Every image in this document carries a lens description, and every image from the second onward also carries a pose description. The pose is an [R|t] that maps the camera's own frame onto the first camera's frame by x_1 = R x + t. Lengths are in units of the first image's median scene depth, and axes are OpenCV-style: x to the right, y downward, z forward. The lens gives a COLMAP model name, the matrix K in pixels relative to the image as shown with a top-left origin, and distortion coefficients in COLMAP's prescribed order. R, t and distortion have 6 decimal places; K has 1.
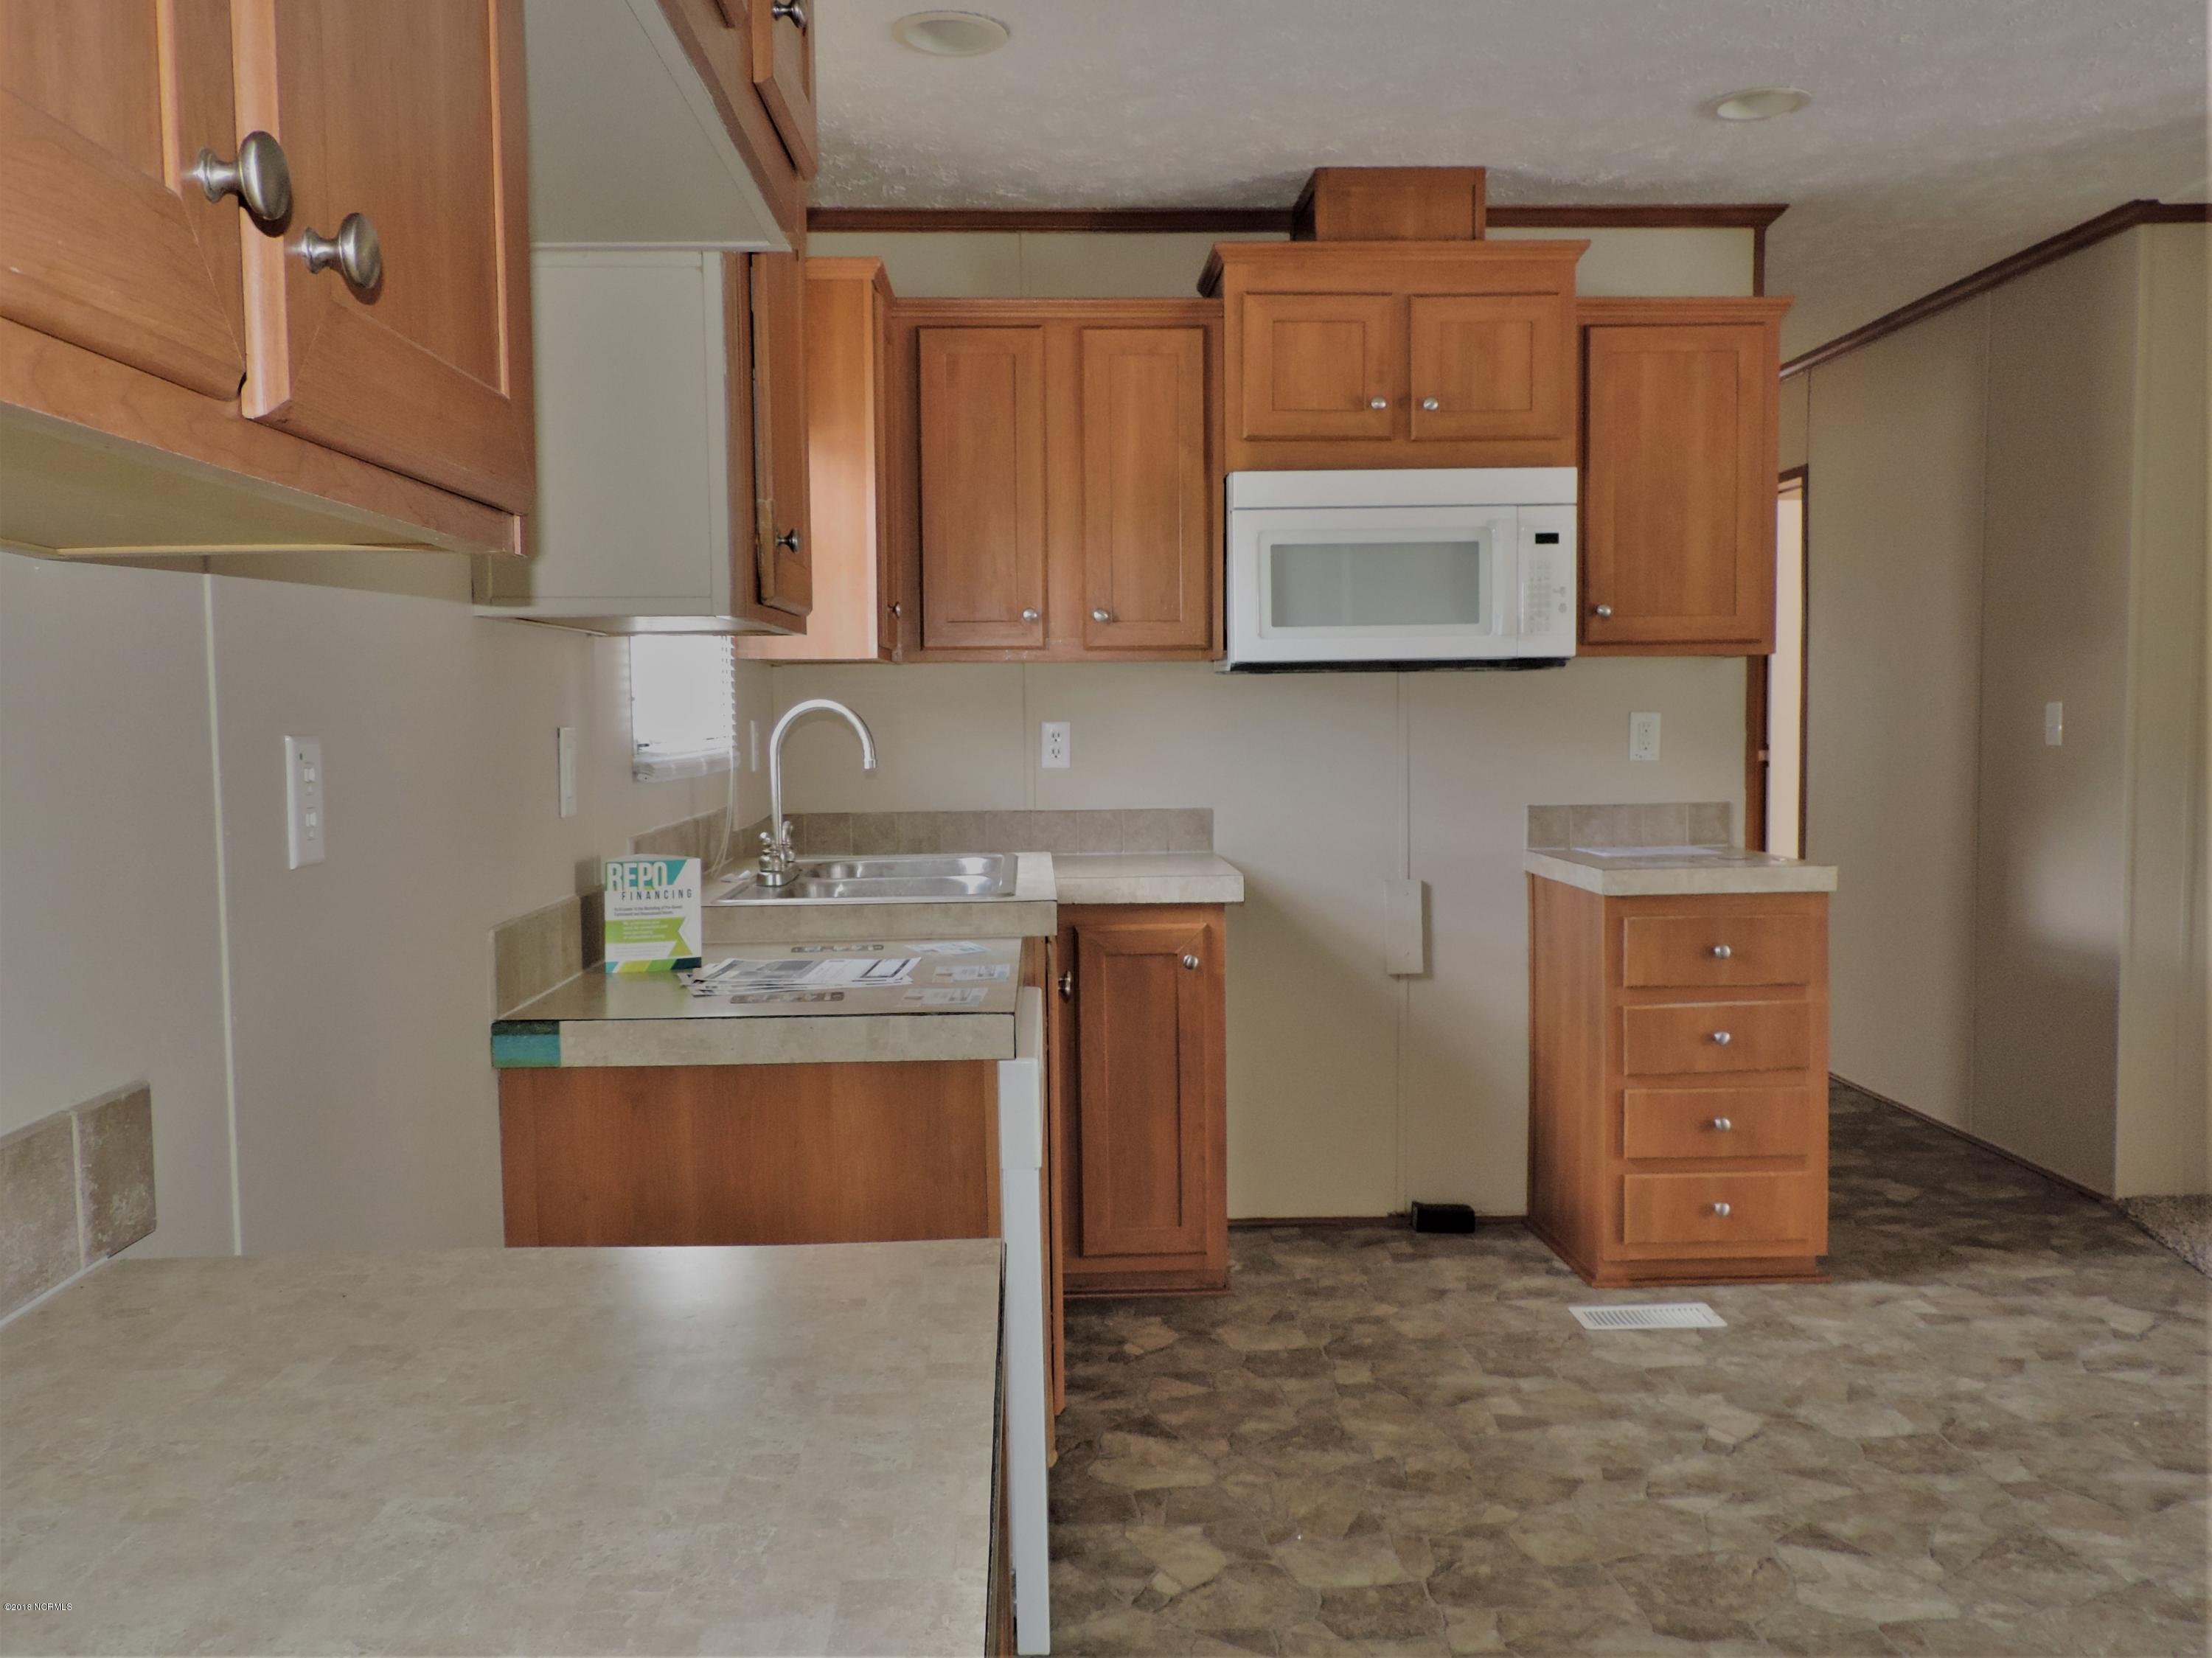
lens RADIAL K [[1789.1, 0, 1100.0], [0, 1789.1, 826.9], [0, 0, 1]] dist [-0.004203, -0.002687]
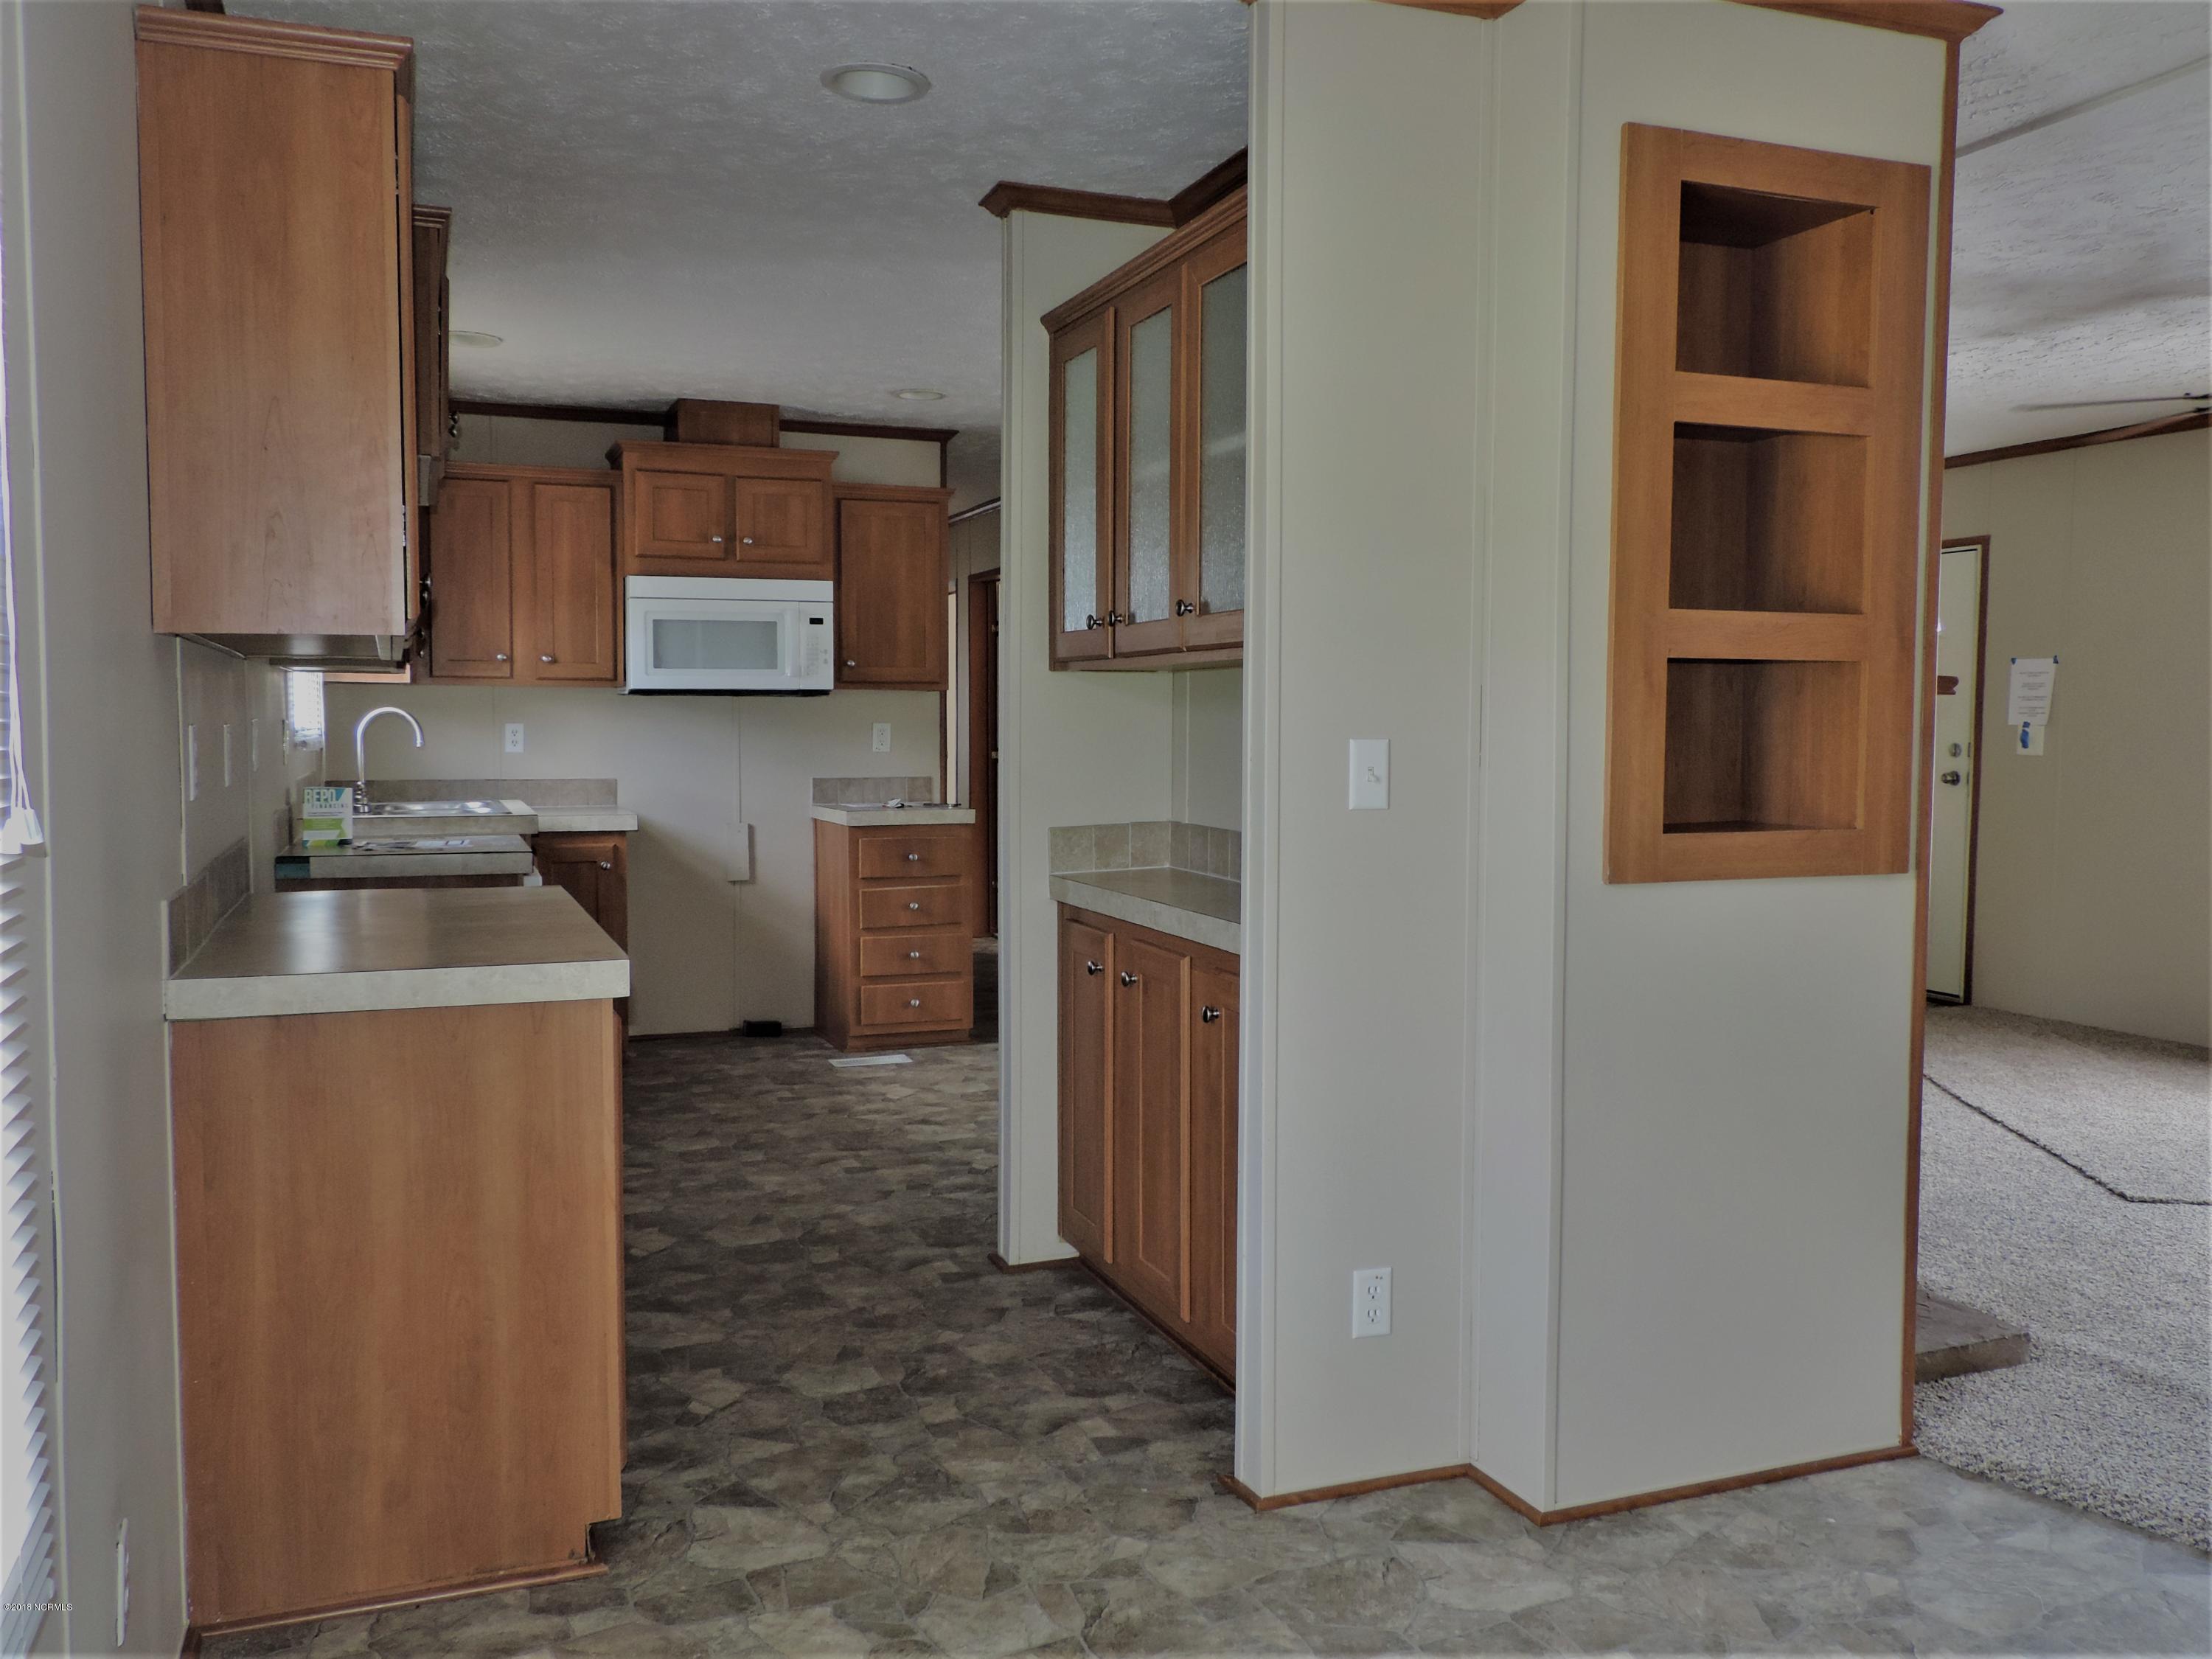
lens RADIAL K [[1789.2, 0, 1097.1], [0, 1789.2, 834.2], [0, 0, 1]] dist [-0.004203, -0.002687]
pose [[0.944469, -0.005259, 0.328558, -0.063076], [0.006572, 0.999974, -0.002885, 0.051571], [-0.328535, 0.004884, 0.944479, -0.722875]]
